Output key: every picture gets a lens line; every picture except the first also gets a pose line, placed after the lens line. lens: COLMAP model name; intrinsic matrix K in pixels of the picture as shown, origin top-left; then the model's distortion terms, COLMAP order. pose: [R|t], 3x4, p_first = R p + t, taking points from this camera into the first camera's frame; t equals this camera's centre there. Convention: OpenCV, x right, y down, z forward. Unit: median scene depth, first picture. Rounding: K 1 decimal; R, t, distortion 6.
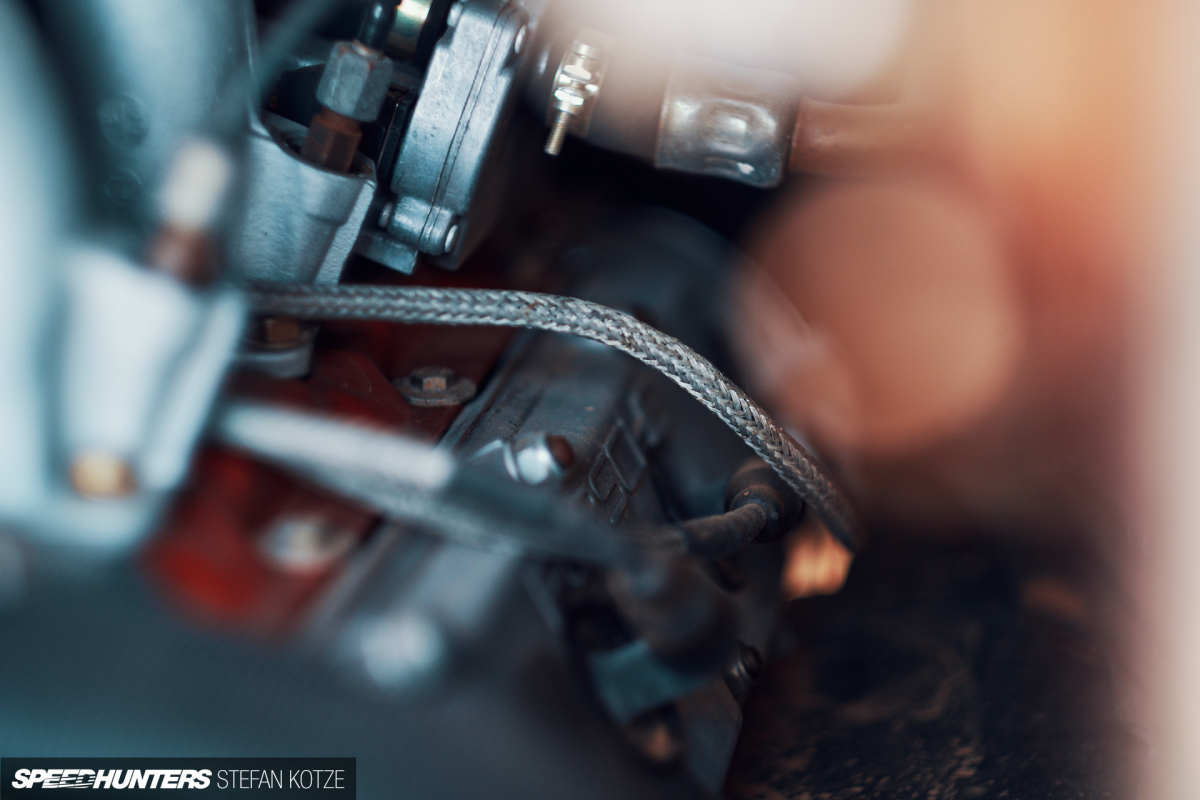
lens RADIAL K [[2865.4, 0, 600.0], [0, 2865.4, 400.0], [0, 0, 1]] dist [0.021205, -0.288367]
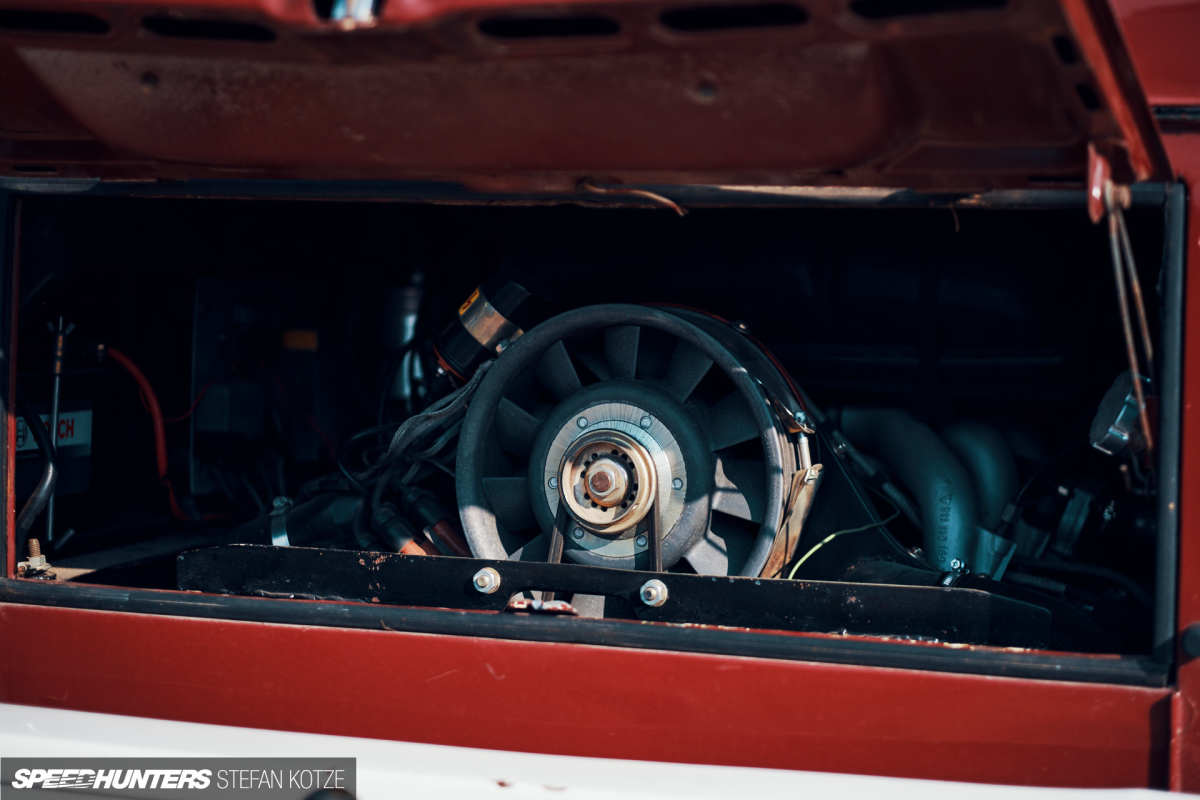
lens RADIAL K [[2865.4, 0, 600.0], [0, 2865.4, 400.0], [0, 0, 1]] dist [0.021205, -0.288367]
pose [[0.972774, 0.037500, -0.228702, 0.199456], [-0.095047, 0.964568, -0.246120, 0.743317], [0.211369, 0.261157, 0.941871, -2.703367]]
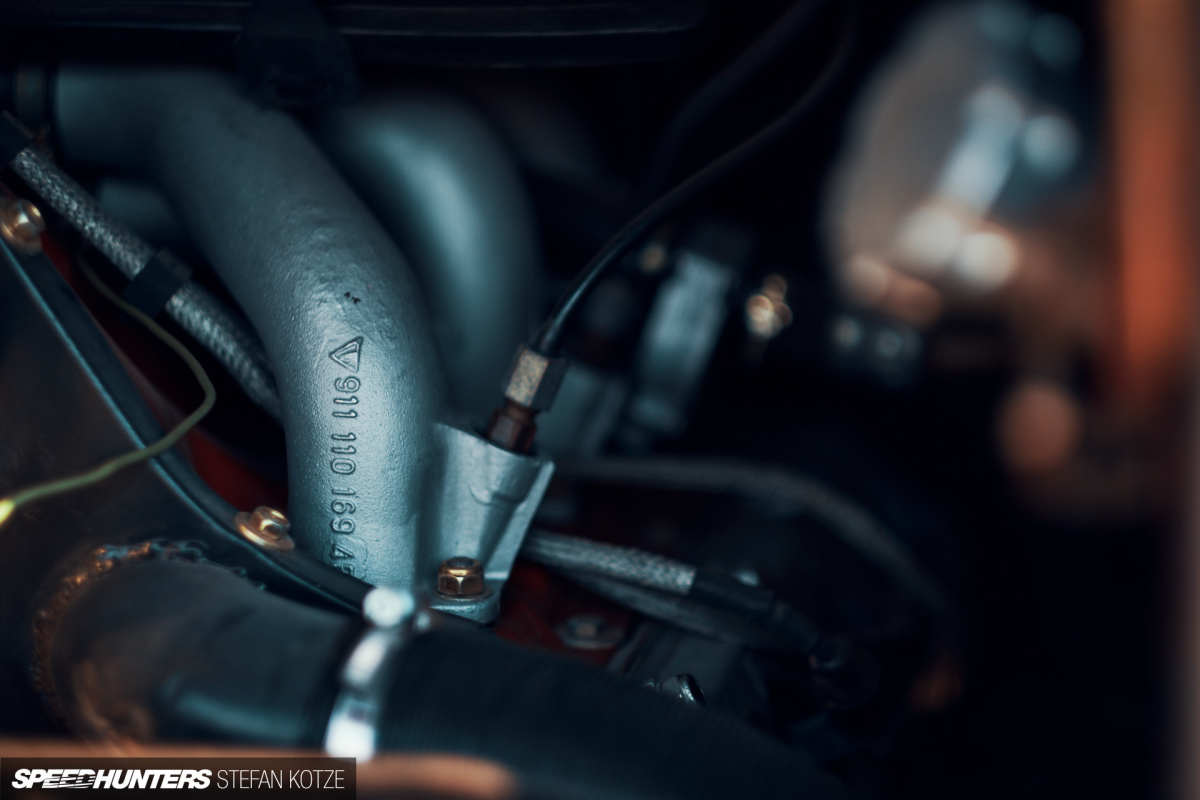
lens RADIAL K [[2865.4, 0, 600.0], [0, 2865.4, 400.0], [0, 0, 1]] dist [0.021205, -0.288367]
pose [[0.999569, 0.015531, -0.024915, -0.059241], [-0.017366, 0.997017, -0.075204, 0.038626], [0.023673, 0.075605, 0.996857, -0.389616]]
